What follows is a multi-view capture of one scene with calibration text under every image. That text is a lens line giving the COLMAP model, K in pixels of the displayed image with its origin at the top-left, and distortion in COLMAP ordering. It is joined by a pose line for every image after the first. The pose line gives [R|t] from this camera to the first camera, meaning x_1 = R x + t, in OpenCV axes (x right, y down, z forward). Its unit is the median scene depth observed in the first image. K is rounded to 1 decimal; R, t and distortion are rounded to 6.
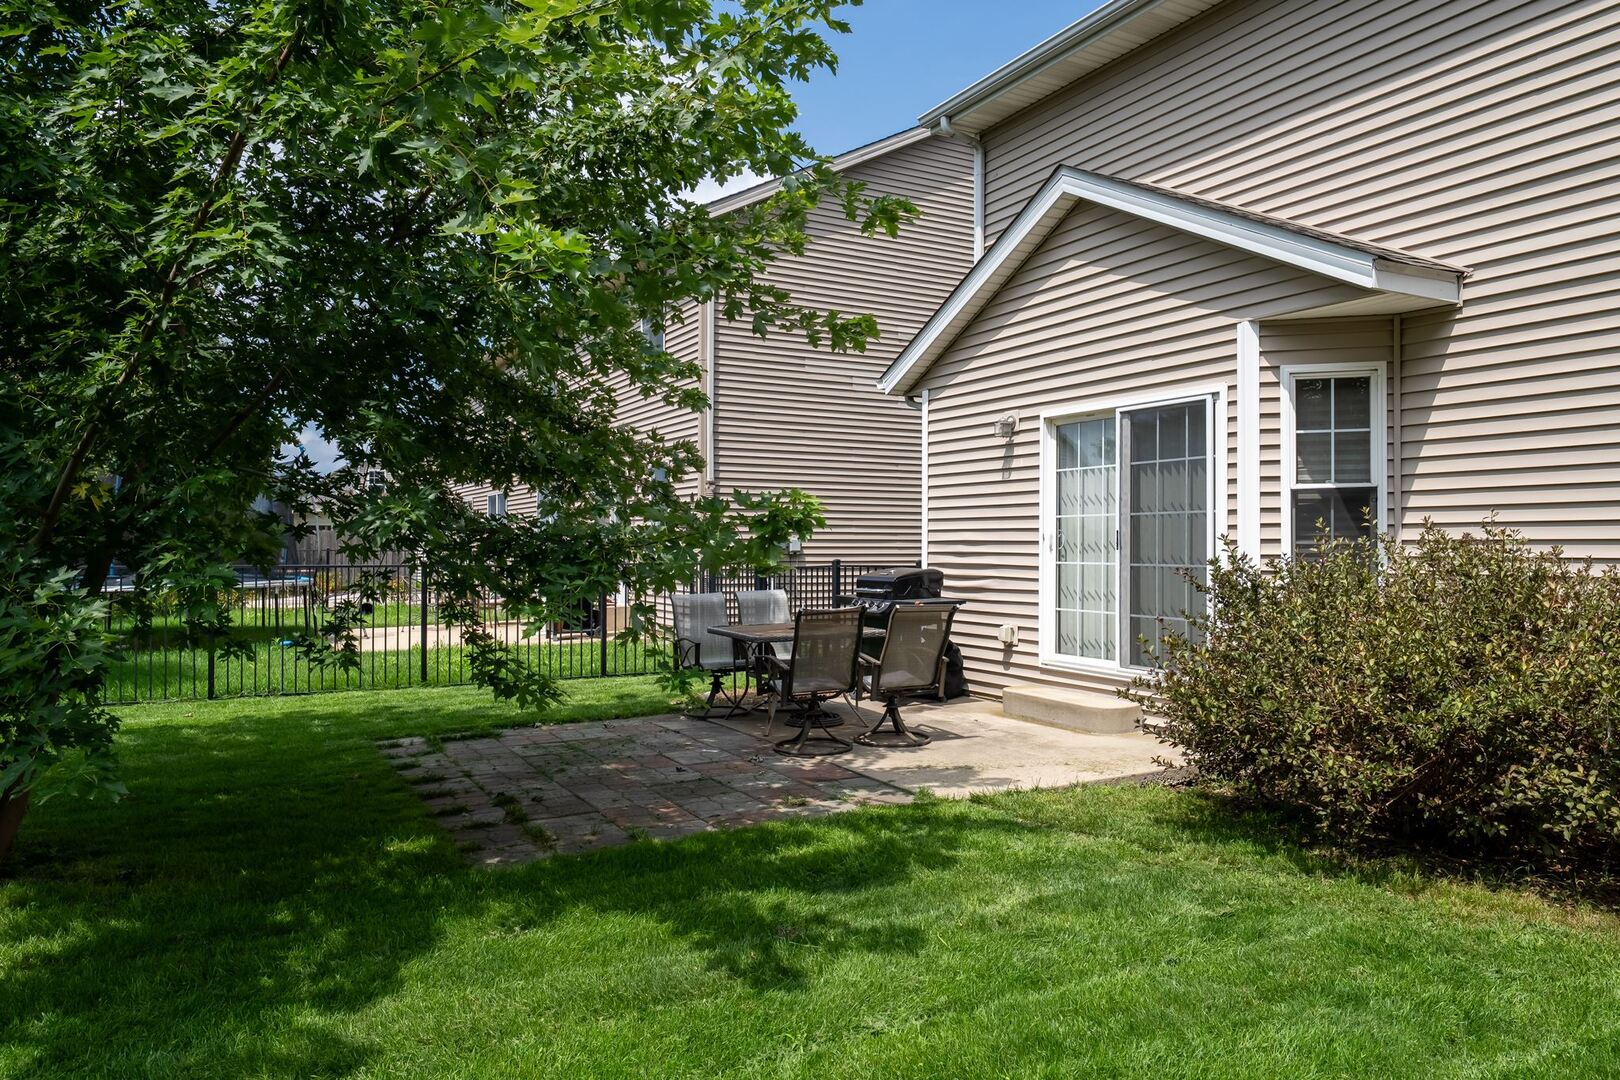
lens RADIAL K [[1084.3, 0, 809.8], [0, 1084.3, 539.9], [0, 0, 1]] dist [0.006123, -0.005109]
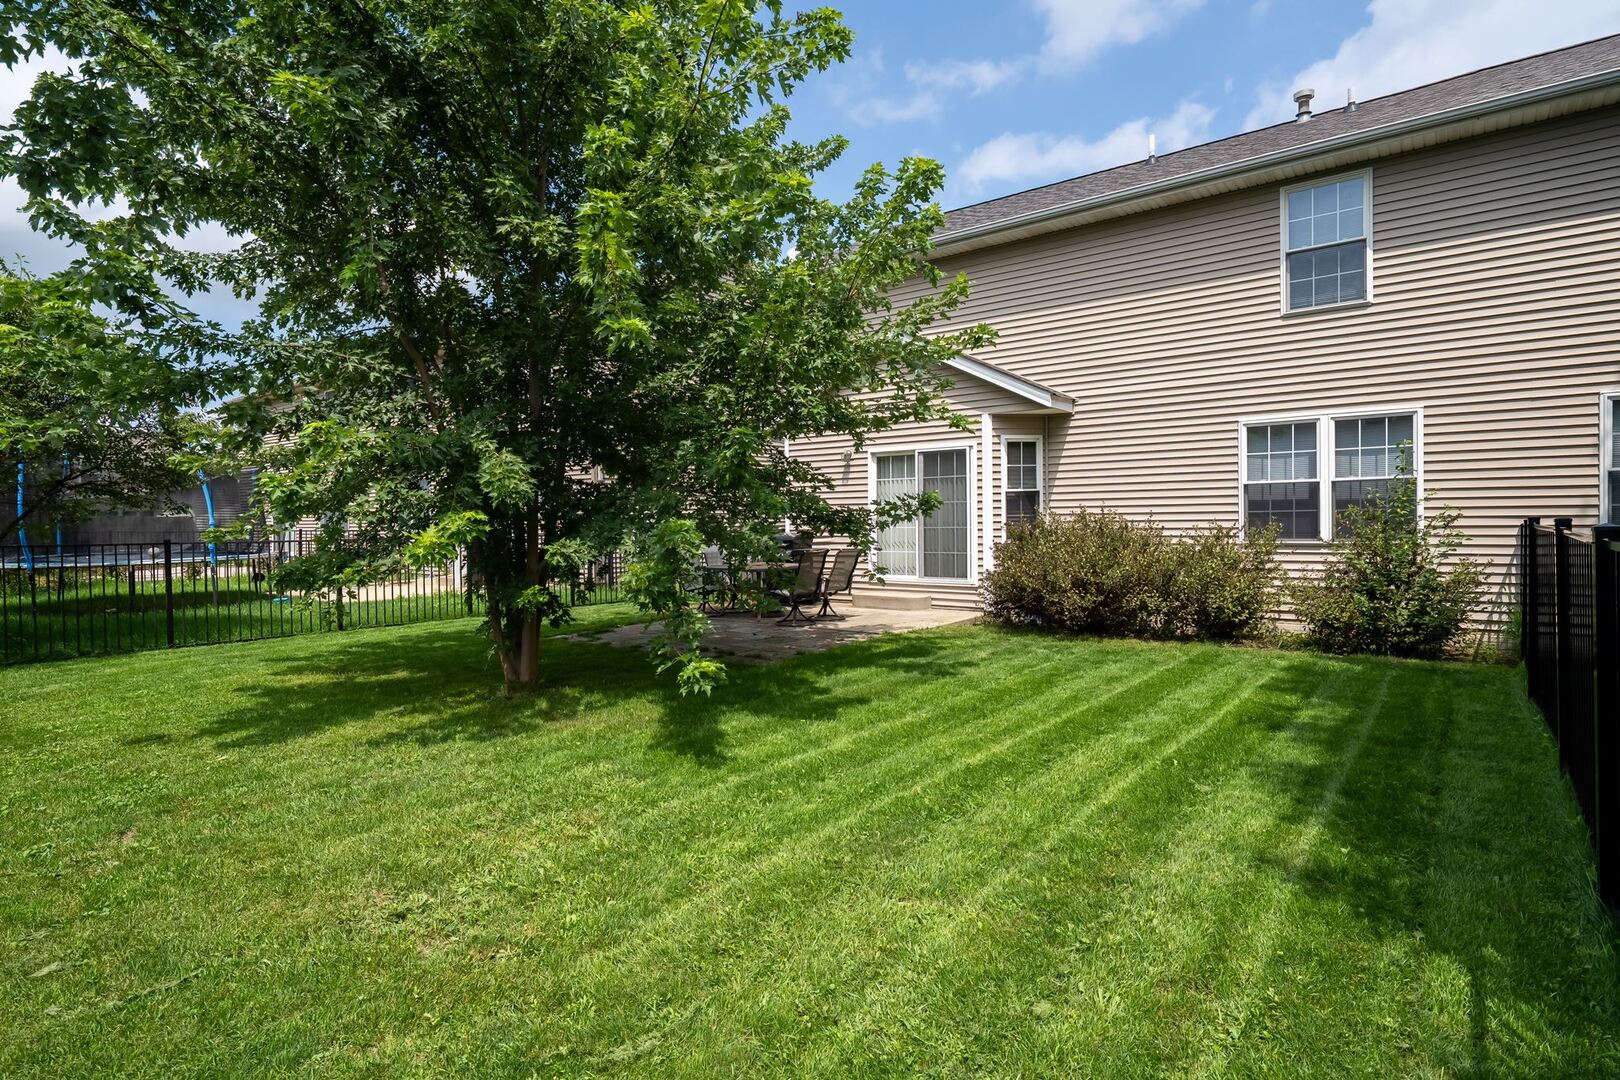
lens RADIAL K [[817.4, 0, 811.2], [0, 817.4, 540.4], [0, 0, 1]] dist [-0.003257, 0.000367]
pose [[0.918557, -0.020983, 0.394731, -0.574168], [0.010481, 0.999532, 0.028741, 0.000773], [-0.395150, -0.022263, 0.918347, -0.370017]]
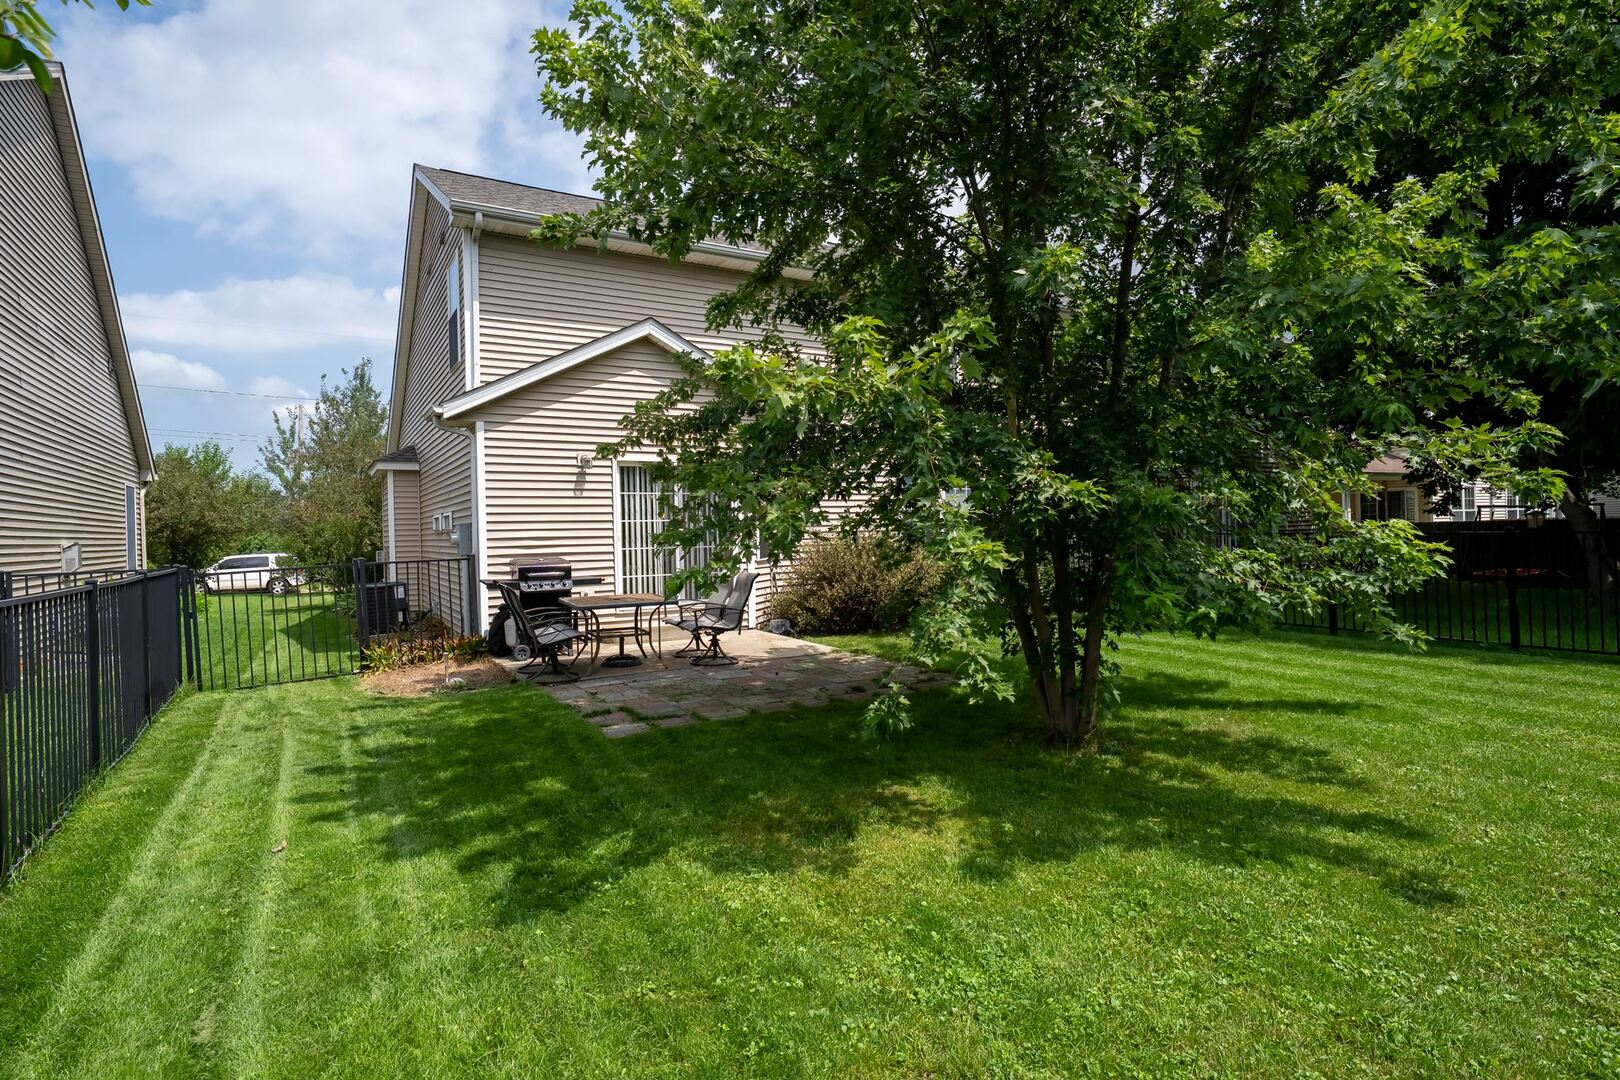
lens RADIAL K [[817.4, 0, 805.6], [0, 817.4, 540.1], [0, 0, 1]] dist [-0.003257, 0.000367]
pose [[-0.030927, -0.011271, 0.999458, -1.287183], [0.015629, 0.999809, 0.011759, -0.003097], [-0.999399, 0.015985, -0.030745, 0.949556]]
